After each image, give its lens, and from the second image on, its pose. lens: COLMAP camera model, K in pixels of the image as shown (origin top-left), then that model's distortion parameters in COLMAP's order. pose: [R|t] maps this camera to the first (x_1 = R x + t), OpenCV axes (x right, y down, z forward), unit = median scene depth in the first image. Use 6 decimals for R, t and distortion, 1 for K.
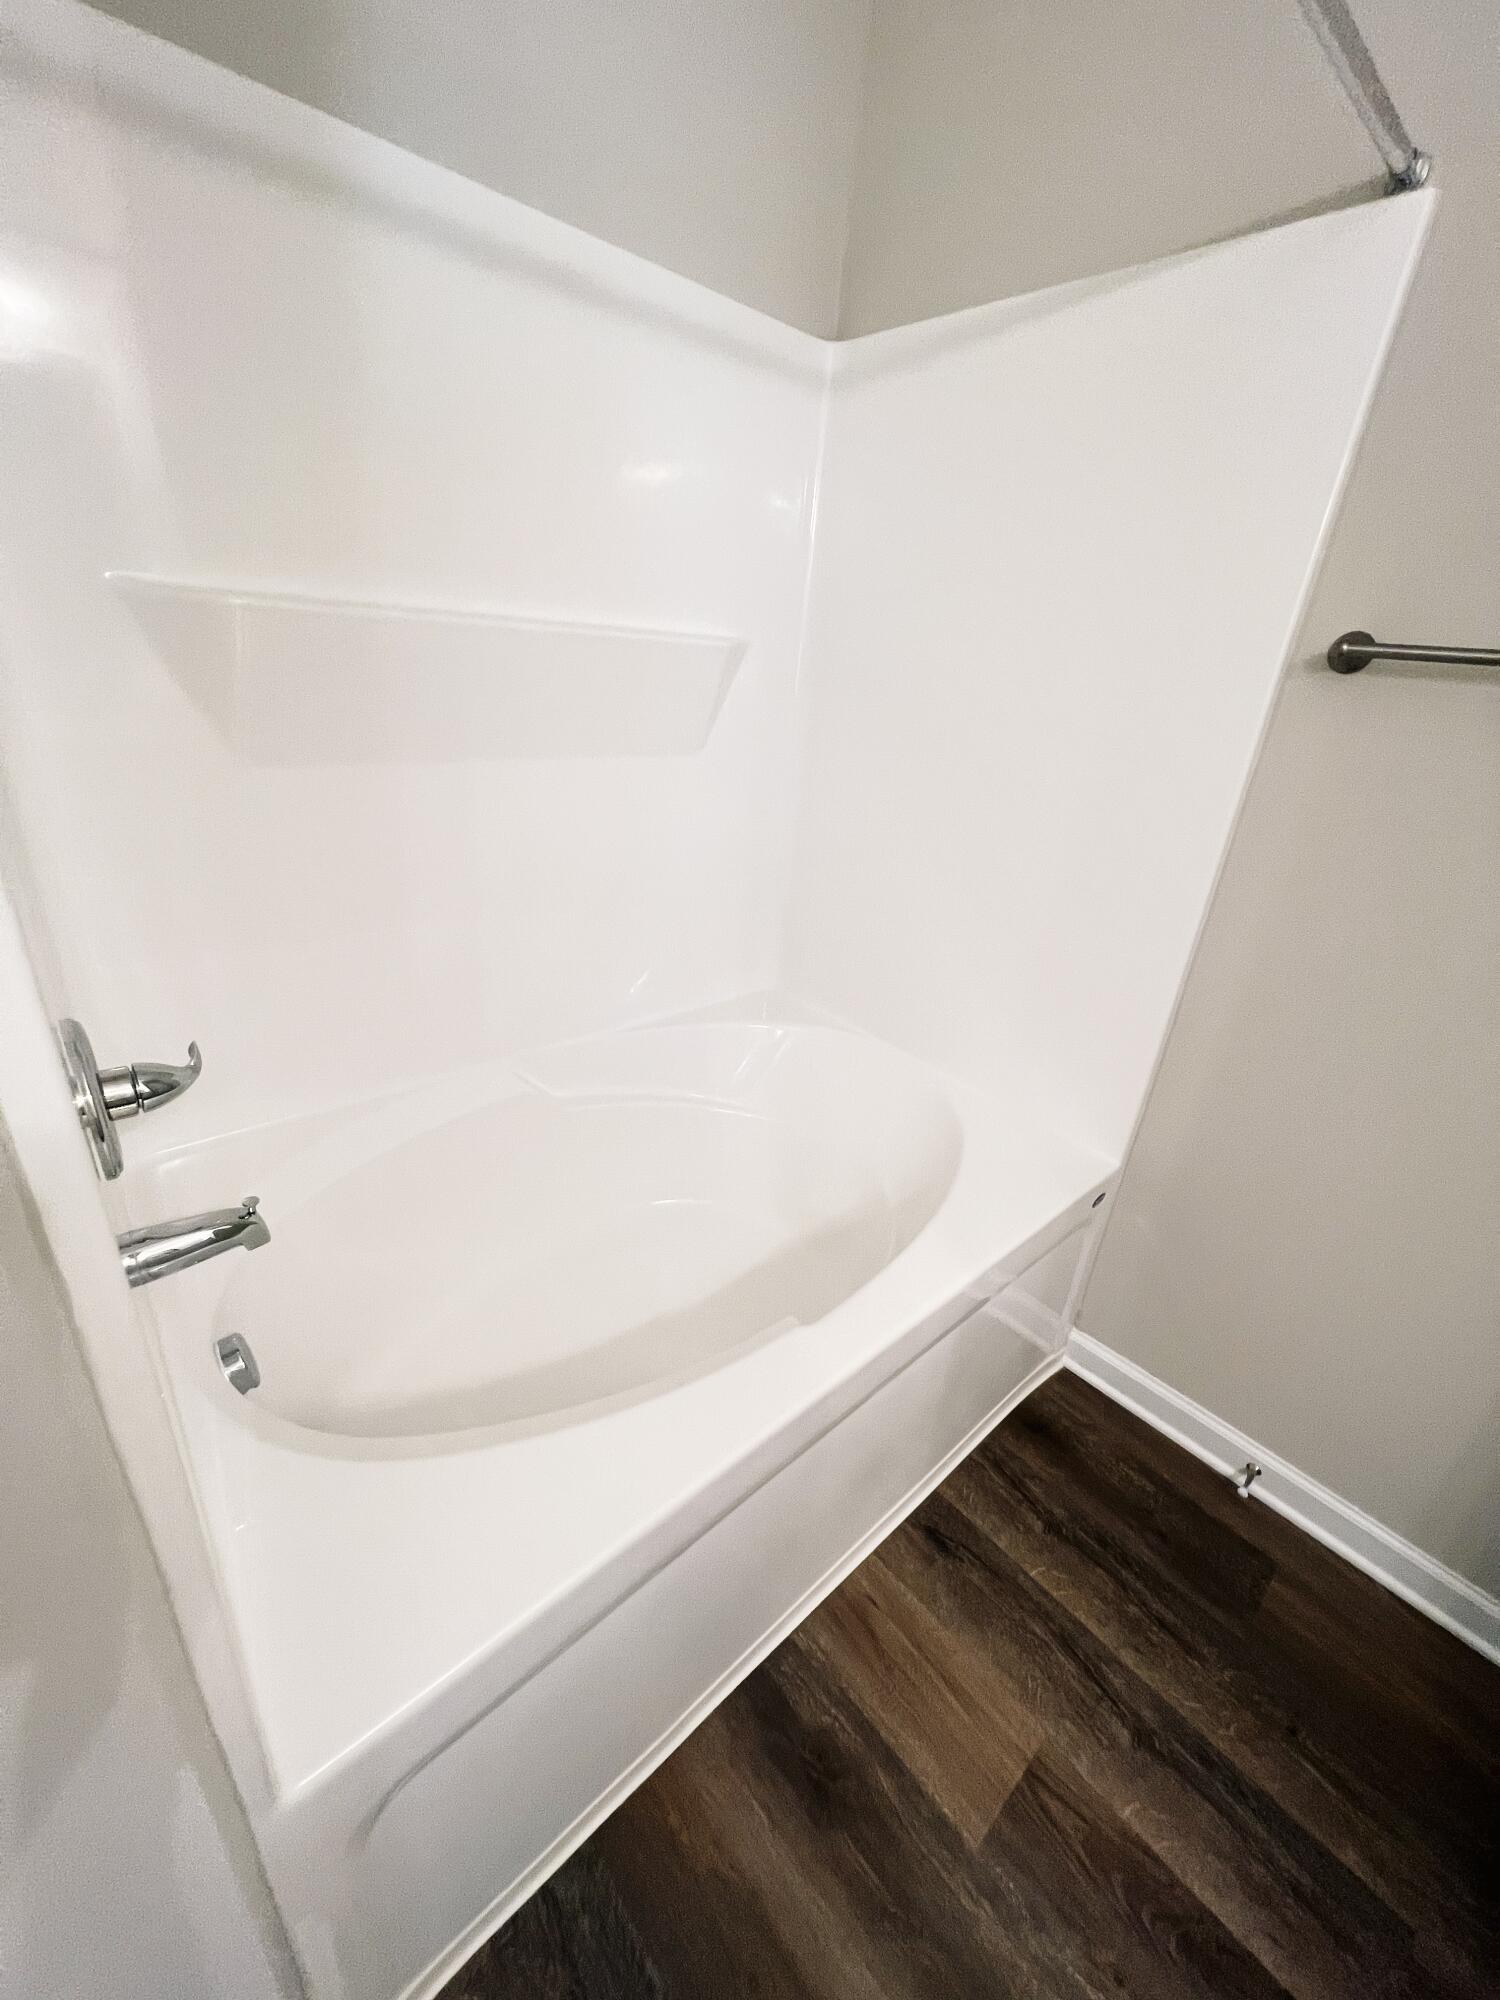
lens RADIAL K [[802.7, 0, 750.0], [0, 802.7, 1000.0], [0, 0, 1]] dist [-0.000421, -0.000195]
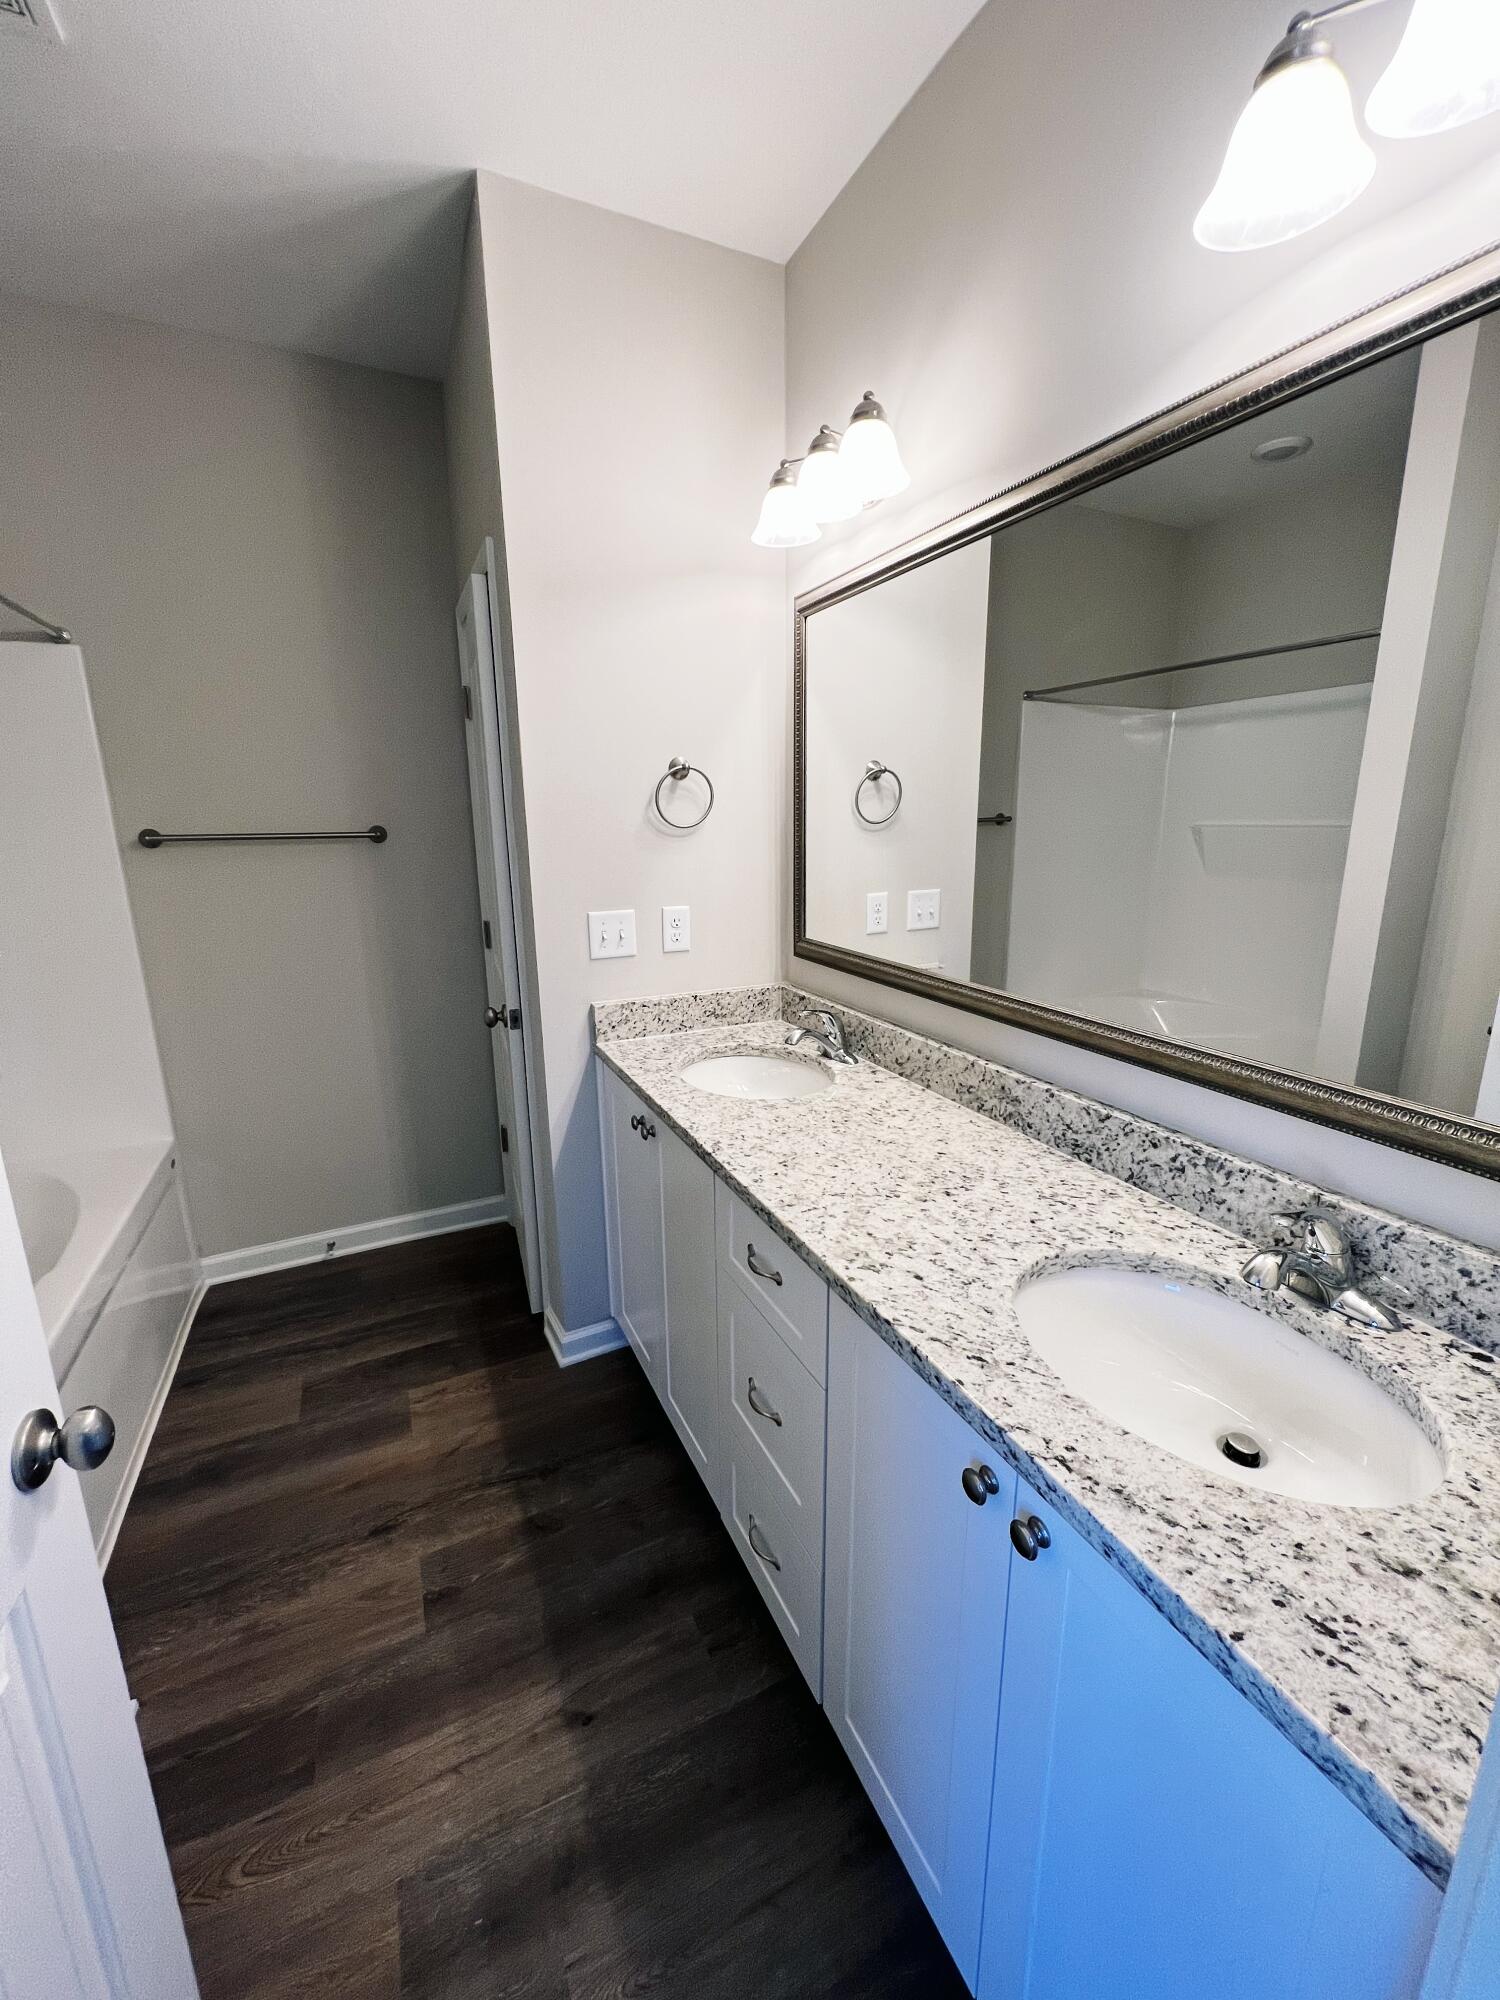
lens RADIAL K [[796.7, 0, 750.0], [0, 796.7, 1000.0], [0, 0, 1]] dist [-0.001053, -0.000268]
pose [[0.285760, -0.298672, 0.910569, -0.681892], [0.422535, 0.892110, 0.160015, 0.218114], [-0.860120, 0.339021, 0.381128, -0.824186]]
